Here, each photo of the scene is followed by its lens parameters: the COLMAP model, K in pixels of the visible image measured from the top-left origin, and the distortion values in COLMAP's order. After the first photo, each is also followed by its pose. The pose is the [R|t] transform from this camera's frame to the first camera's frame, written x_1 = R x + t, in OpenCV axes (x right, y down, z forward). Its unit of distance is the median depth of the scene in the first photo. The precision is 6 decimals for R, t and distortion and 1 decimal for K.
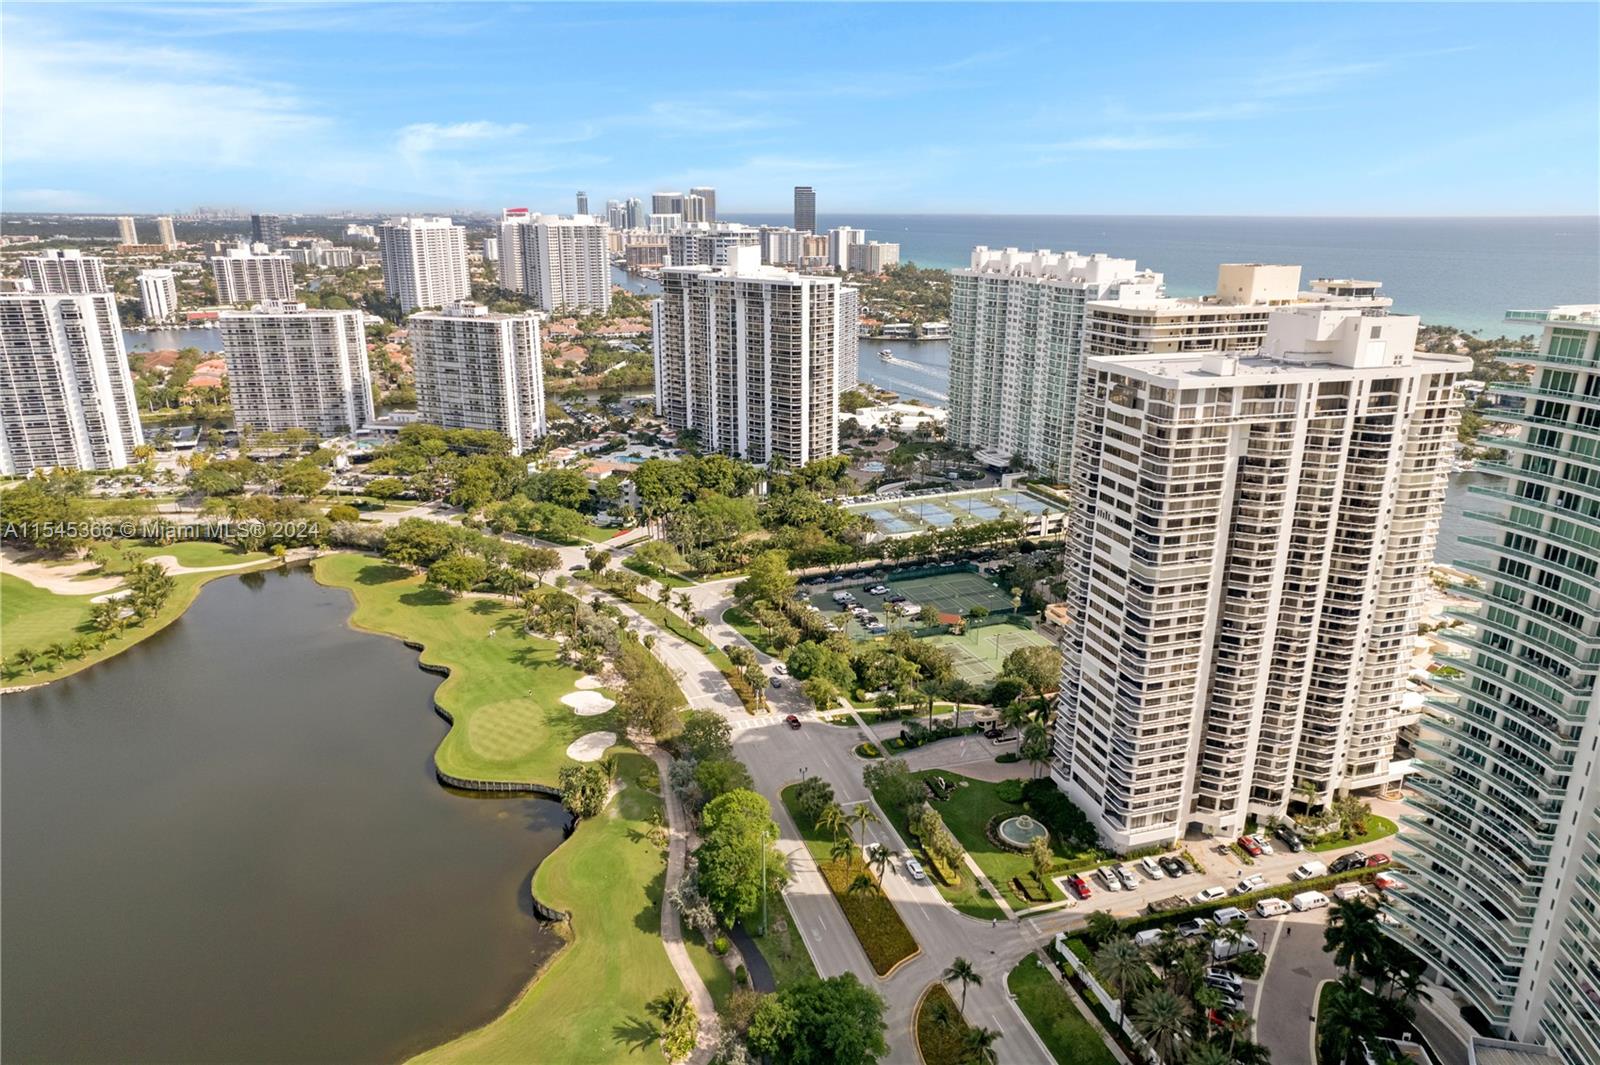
lens RADIAL K [[1024.0, 0, 800.0], [0, 1024.0, 532.5], [0, 0, 1]] dist [-0.034638, 0.002504]
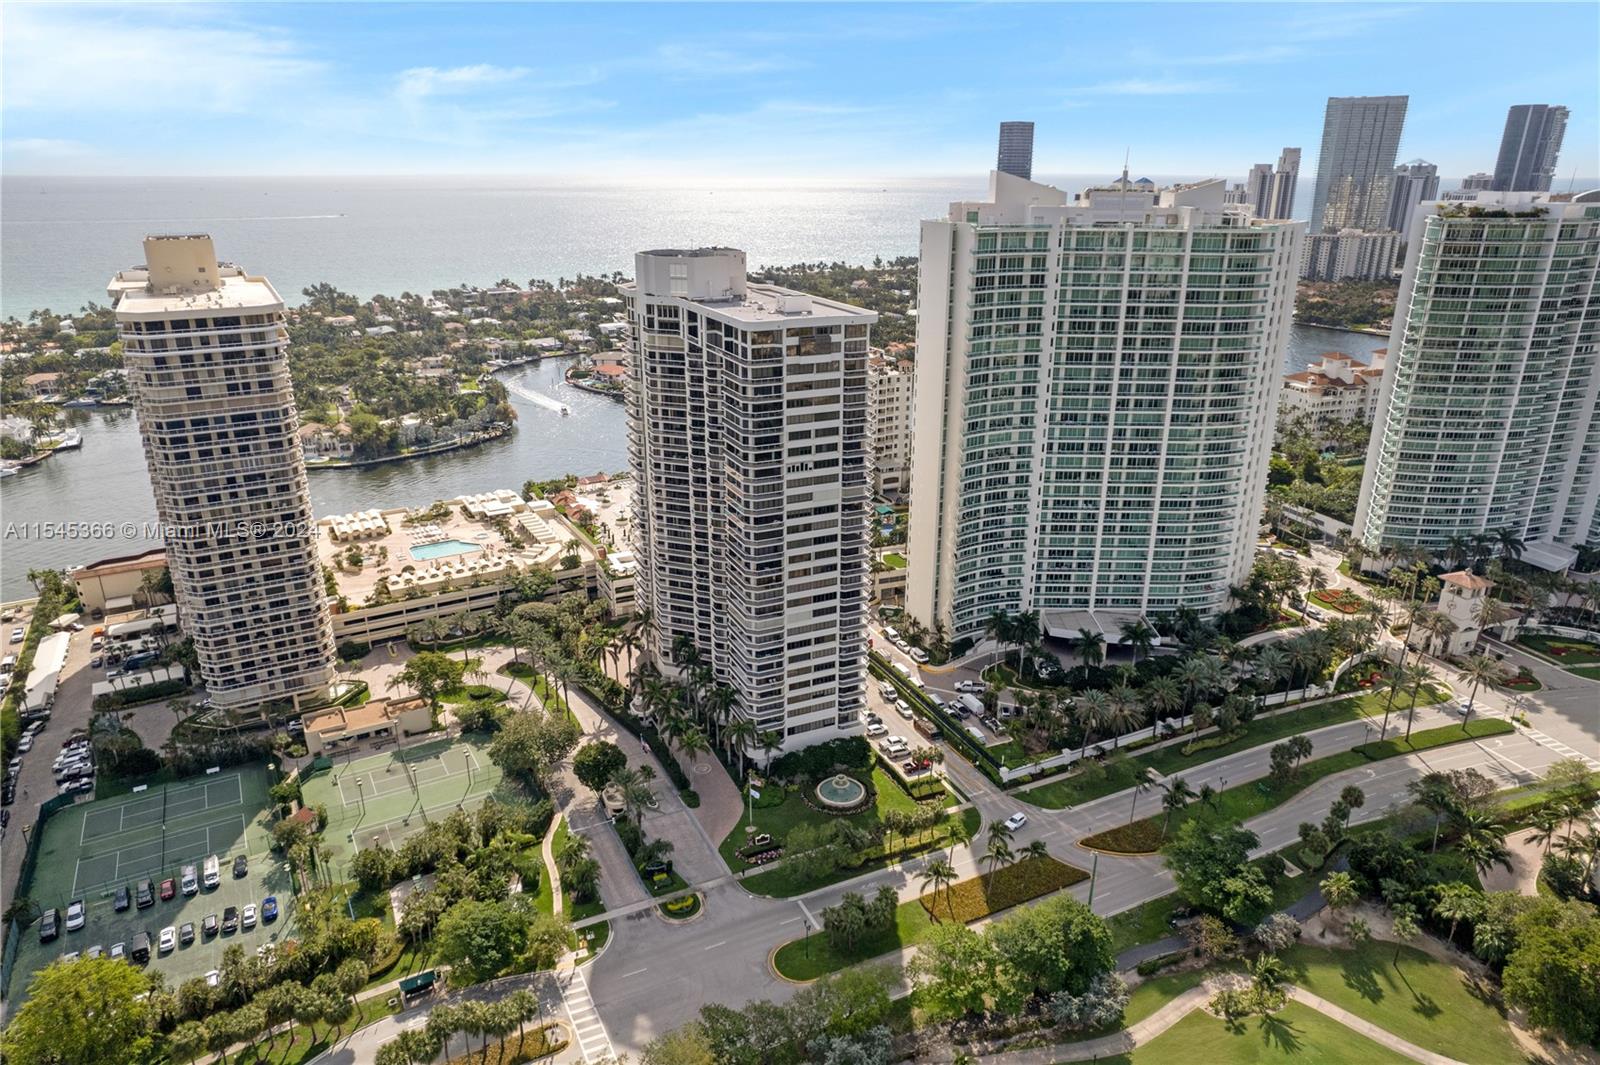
lens RADIAL K [[1024.0, 0, 800.0], [0, 1024.0, 532.5], [0, 0, 1]] dist [-0.034638, 0.002504]
pose [[-0.138527, -0.339116, 0.930489, -0.660347], [0.300904, 0.880719, 0.365775, -0.327952], [-0.943540, 0.330657, -0.019962, 1.029175]]
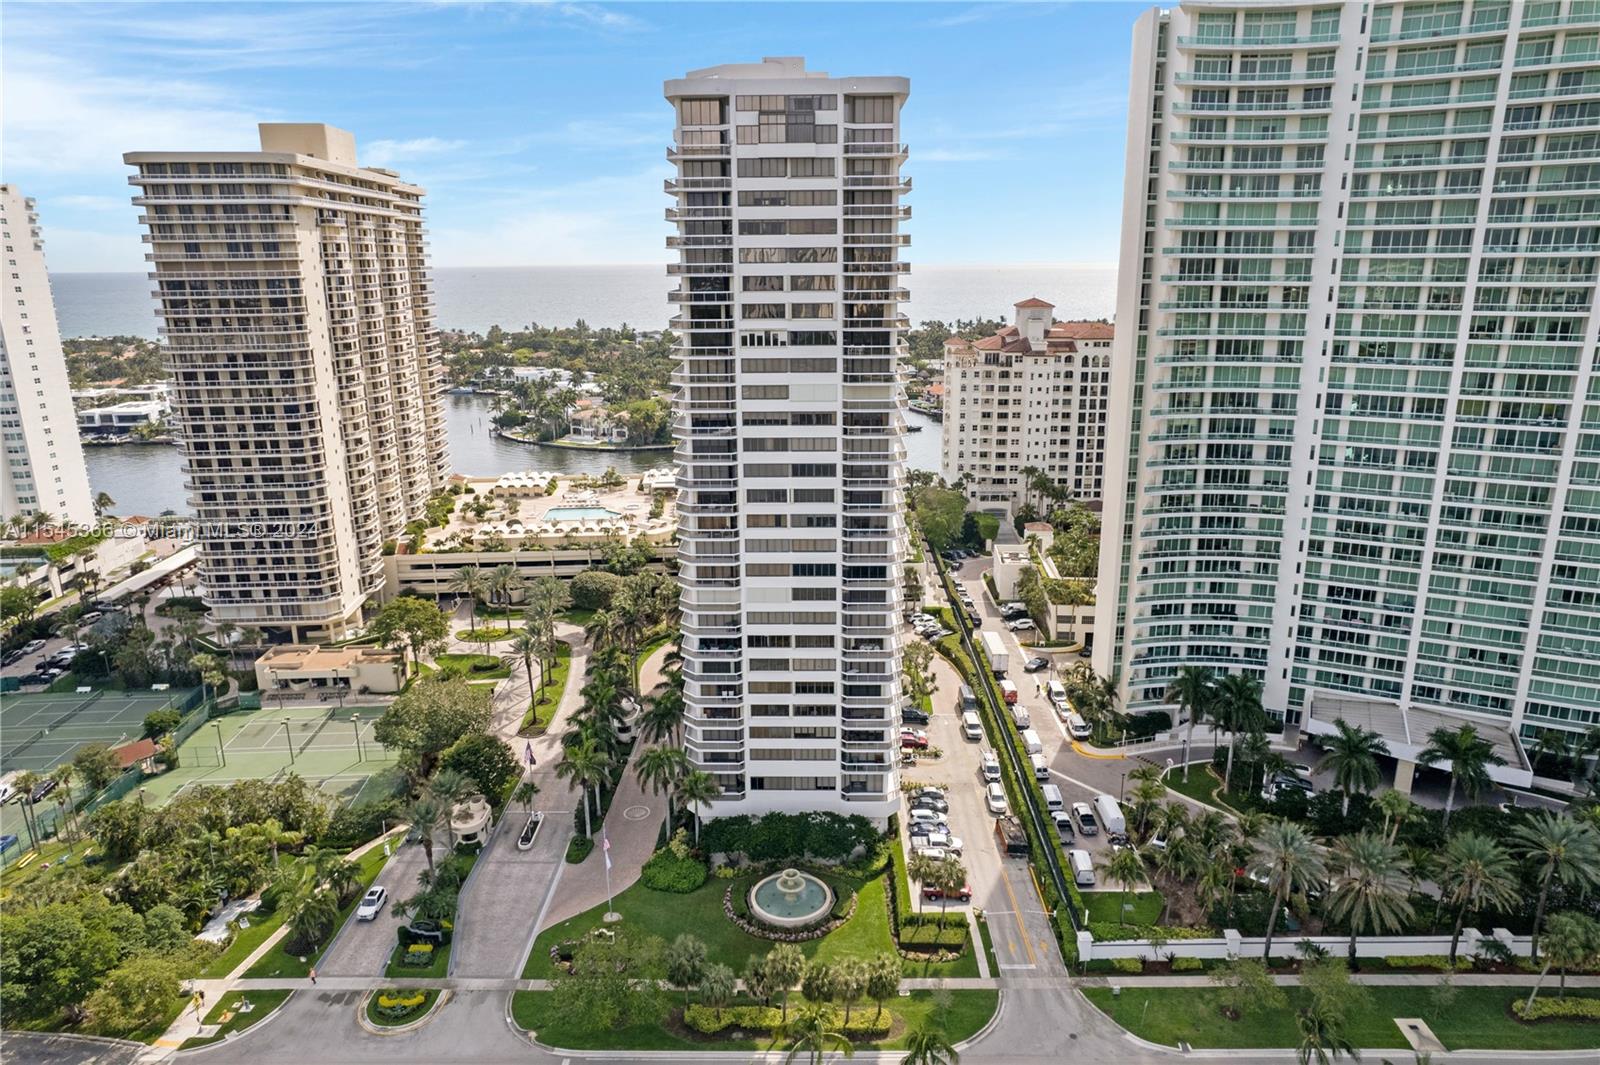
lens RADIAL K [[1033.9, 0, 803.4], [0, 1033.9, 529.4], [0, 0, 1]] dist [-0.061035, 0.056500]
pose [[0.309961, -0.251763, 0.916809, -0.288207], [0.298006, 0.941435, 0.157774, 0.000010], [-0.902838, 0.224311, 0.366835, 0.767434]]
